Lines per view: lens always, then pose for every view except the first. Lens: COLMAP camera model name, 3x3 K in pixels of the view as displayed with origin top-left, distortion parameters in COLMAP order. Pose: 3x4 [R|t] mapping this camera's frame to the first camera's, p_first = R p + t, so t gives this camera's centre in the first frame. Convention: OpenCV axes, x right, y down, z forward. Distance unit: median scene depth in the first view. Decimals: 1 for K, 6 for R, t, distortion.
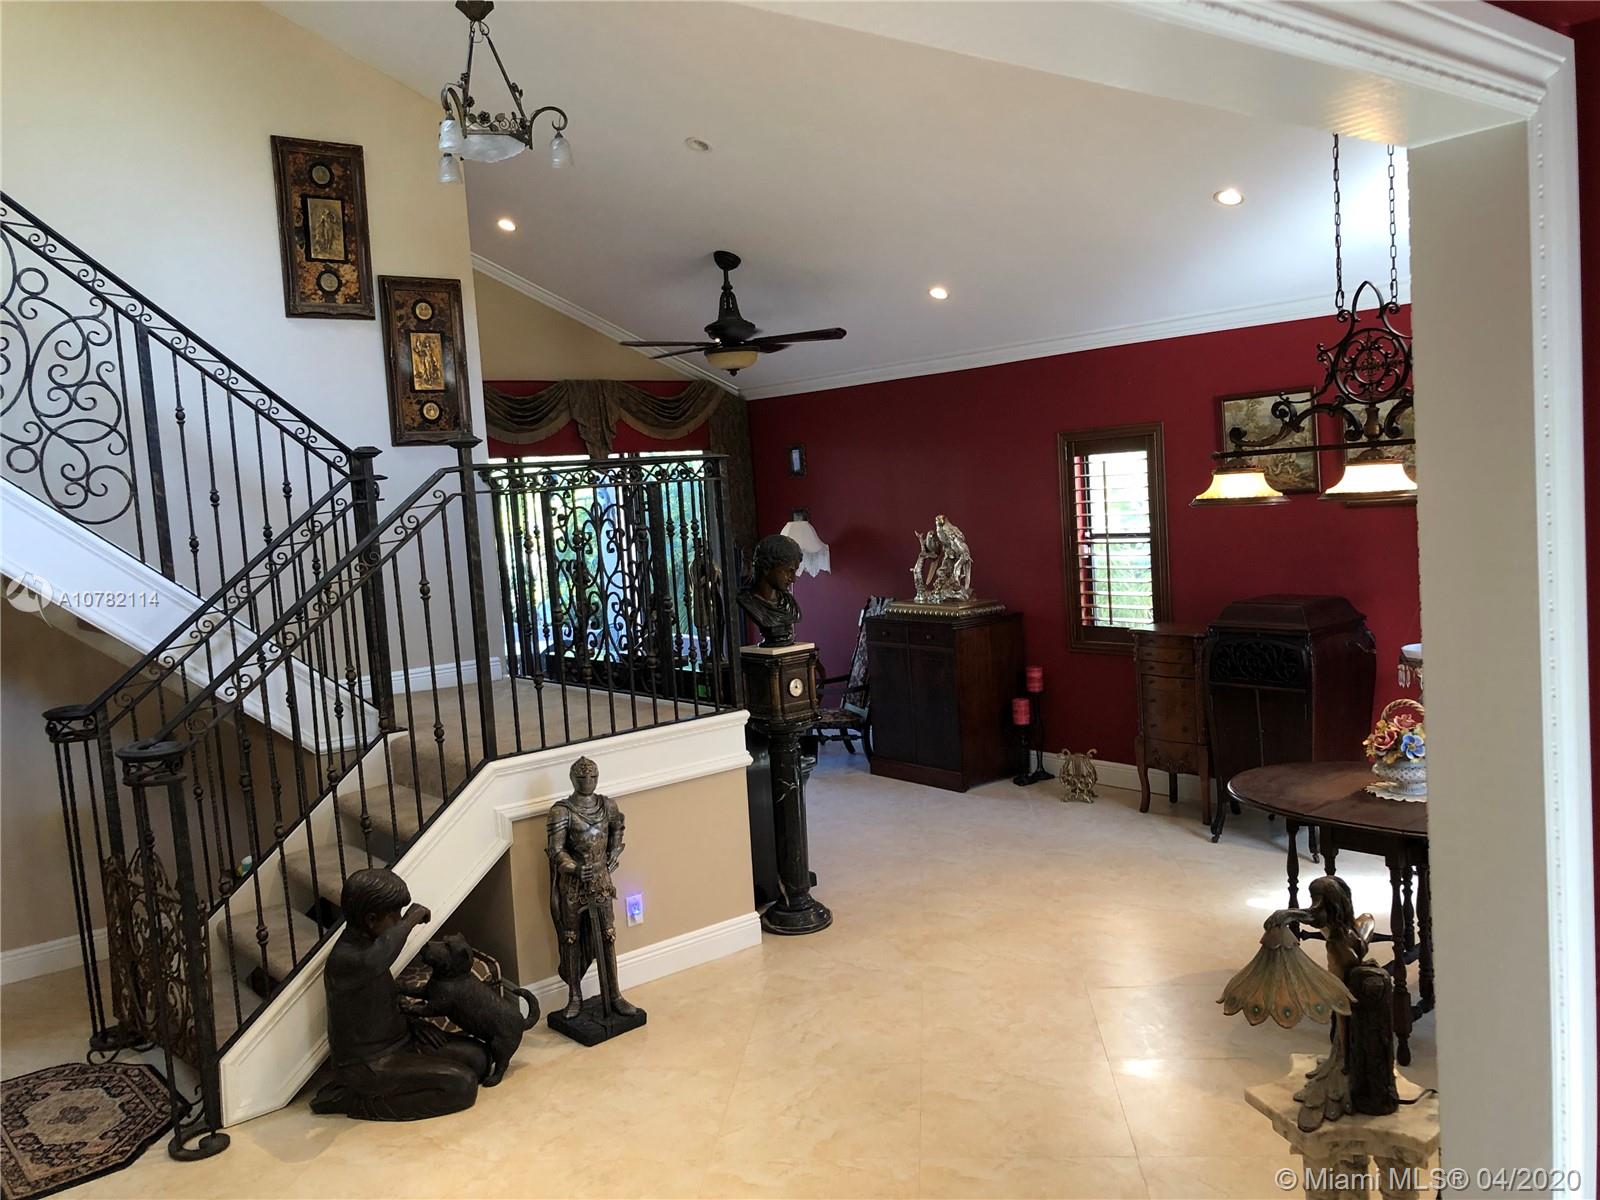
lens RADIAL K [[1303.0, 0, 798.1], [0, 1303.0, 602.2], [0, 0, 1]] dist [0.004784, 0.001241]
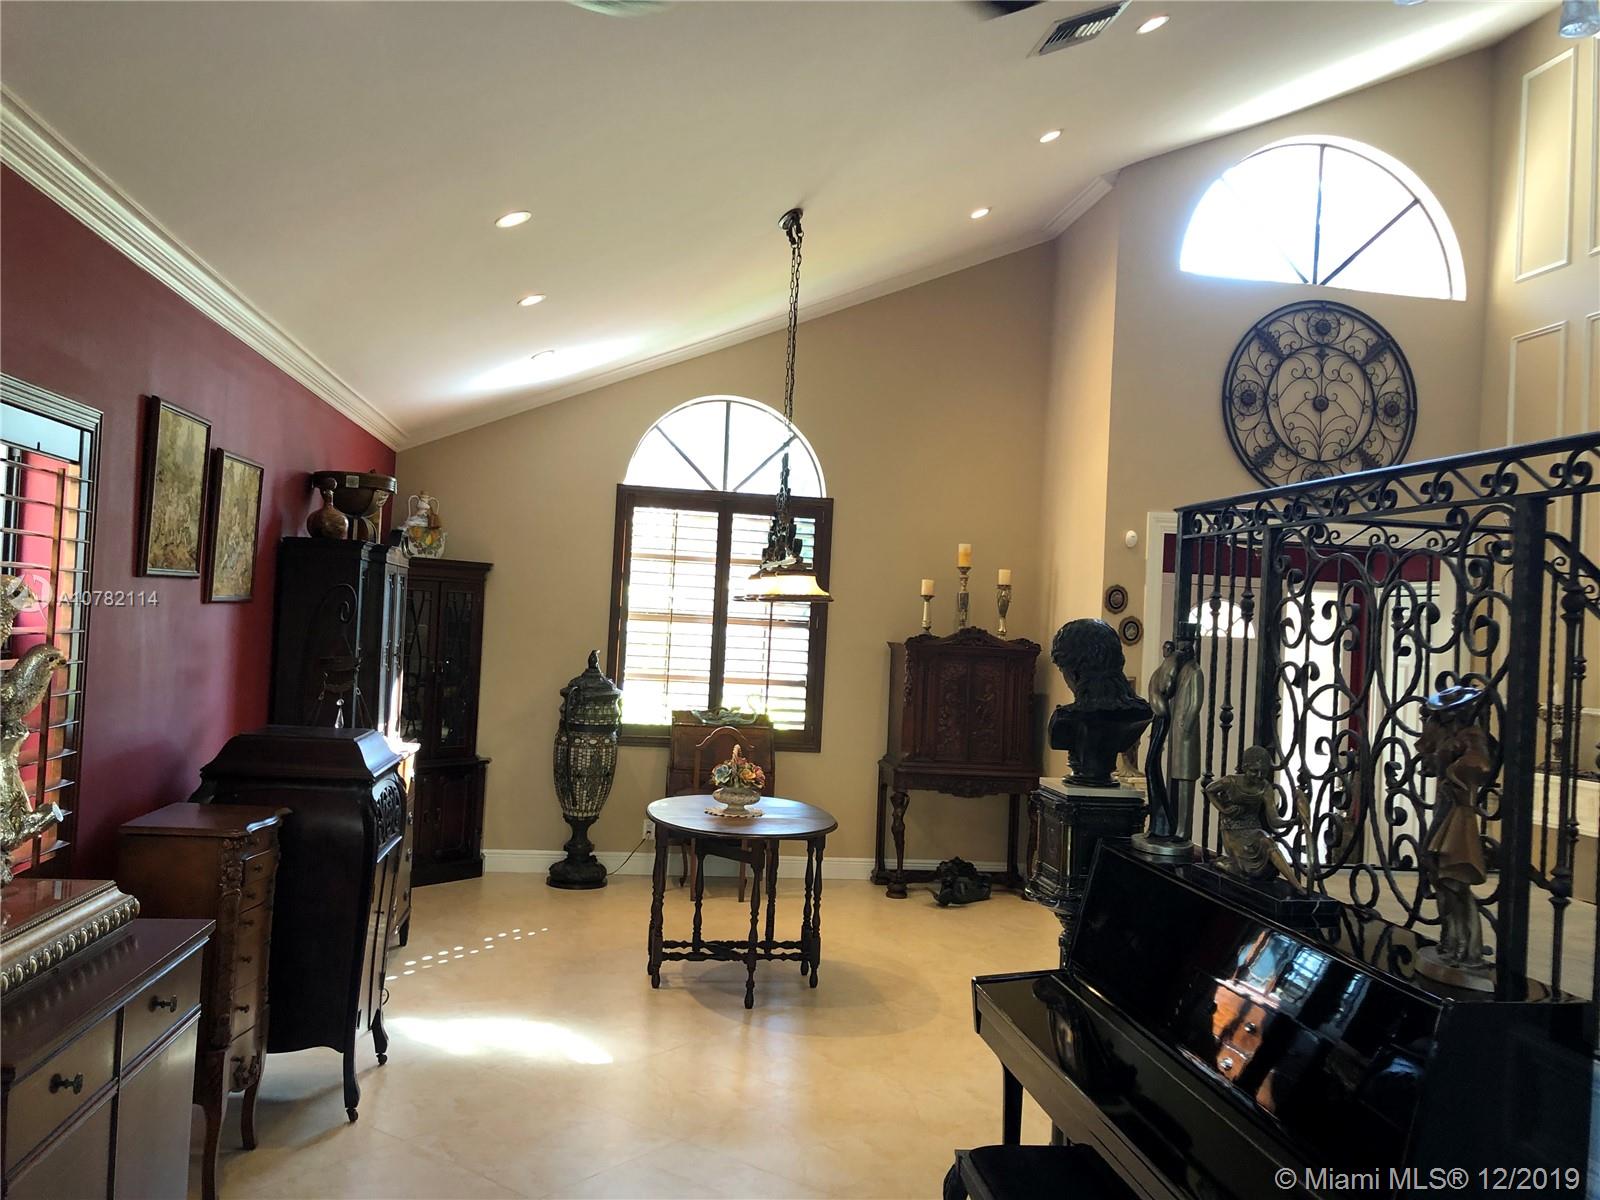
lens RADIAL K [[1303.0, 0, 798.6], [0, 1303.0, 598.4], [0, 0, 1]] dist [0.004784, 0.001241]
pose [[0.838594, 0.091712, -0.536981, -0.080448], [-0.144665, 0.987826, -0.057208, -0.001175], [0.525197, 0.125657, 0.841653, 0.524021]]
